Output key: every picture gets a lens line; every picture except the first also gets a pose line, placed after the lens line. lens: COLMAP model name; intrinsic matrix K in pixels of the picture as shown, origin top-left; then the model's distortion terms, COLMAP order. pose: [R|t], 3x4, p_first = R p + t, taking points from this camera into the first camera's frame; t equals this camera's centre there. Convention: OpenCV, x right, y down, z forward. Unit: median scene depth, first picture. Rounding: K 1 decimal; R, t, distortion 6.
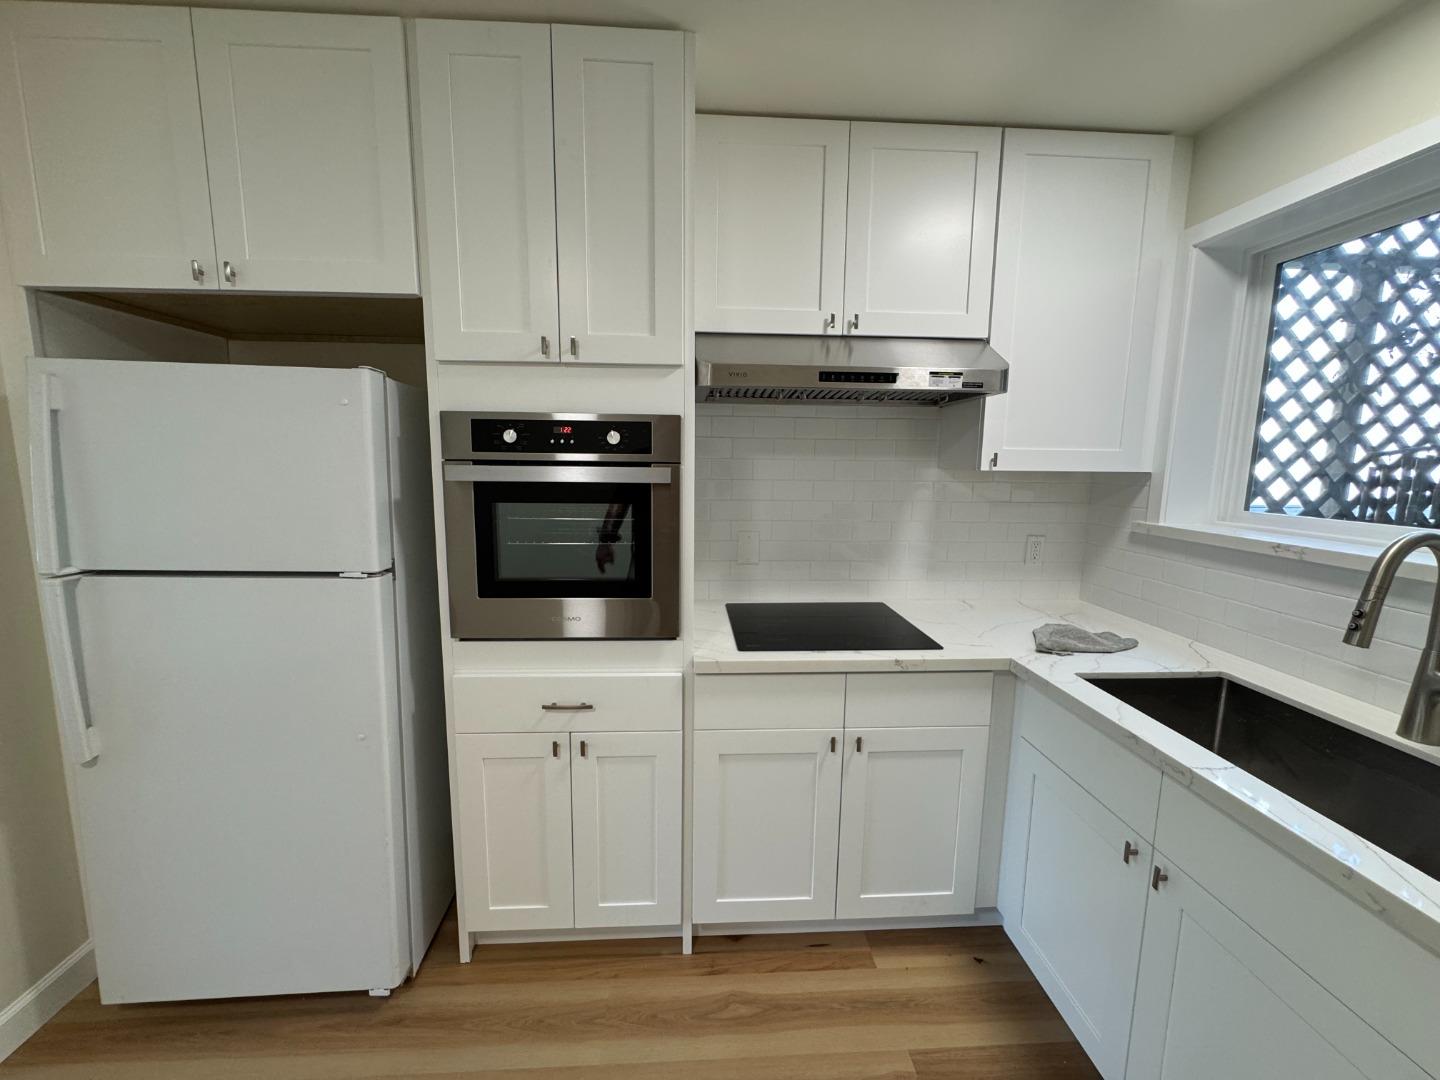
lens RADIAL K [[575.6, 0, 720.1], [0, 575.6, 537.2], [0, 0, 1]] dist [-0.004794, 0.001297]
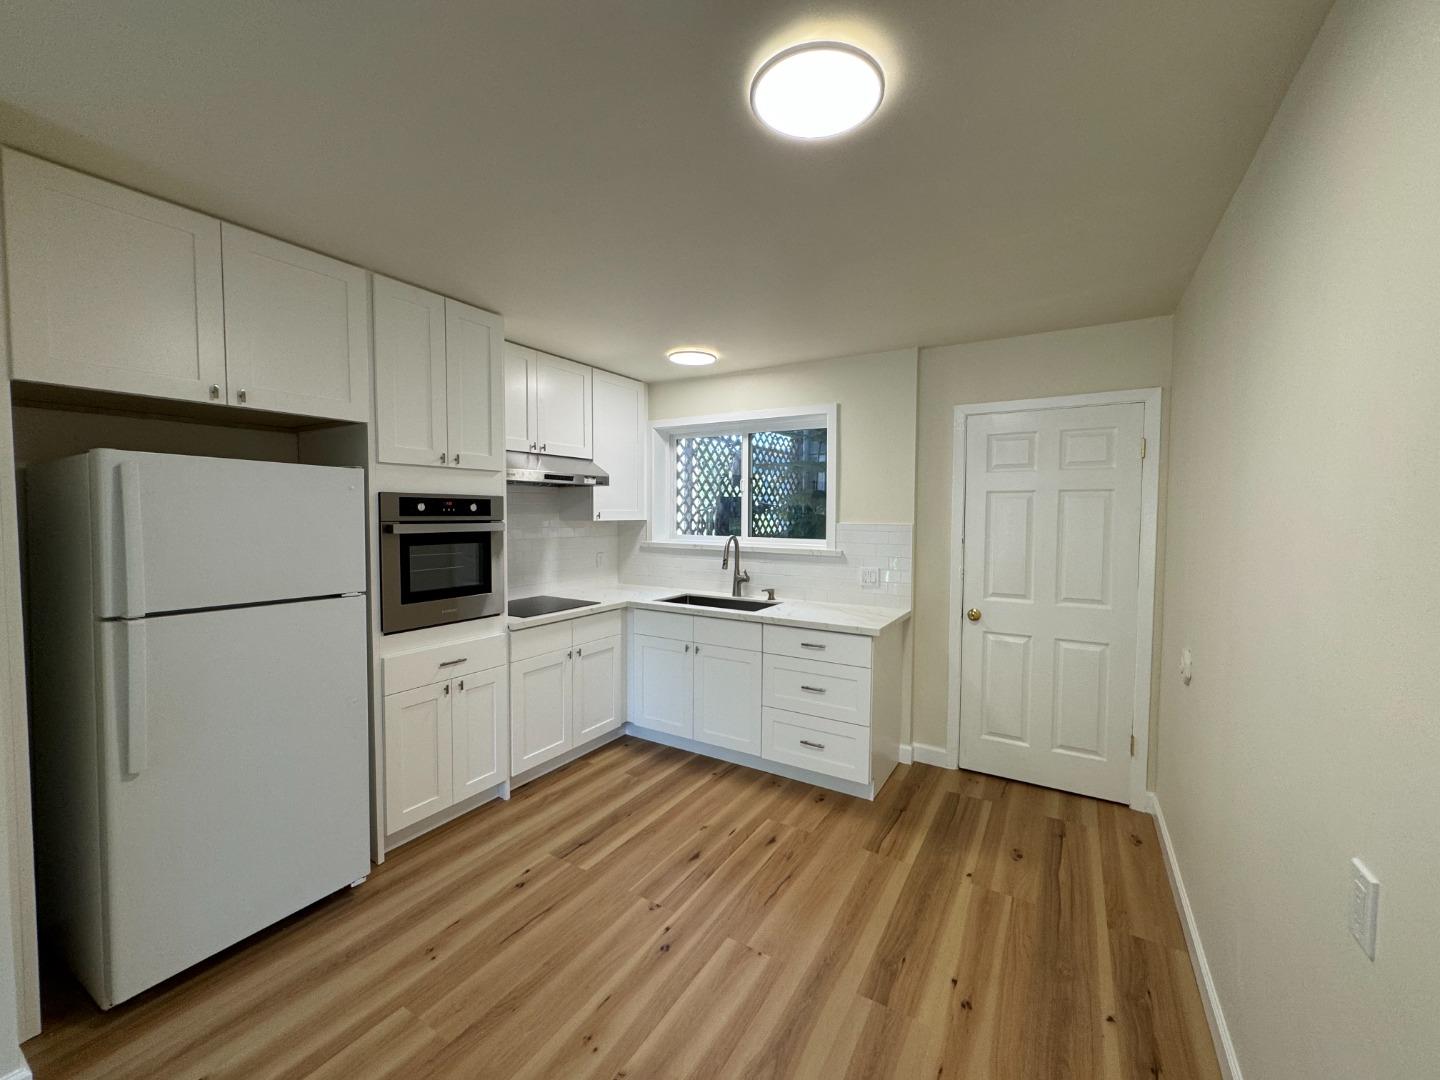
lens RADIAL K [[575.6, 0, 719.1], [0, 575.6, 537.7], [0, 0, 1]] dist [-0.004794, 0.001297]
pose [[0.569070, -0.045747, 0.821016, -1.152561], [0.113095, 0.993317, -0.023042, 0.051924], [-0.814475, 0.105965, 0.570440, -0.638343]]
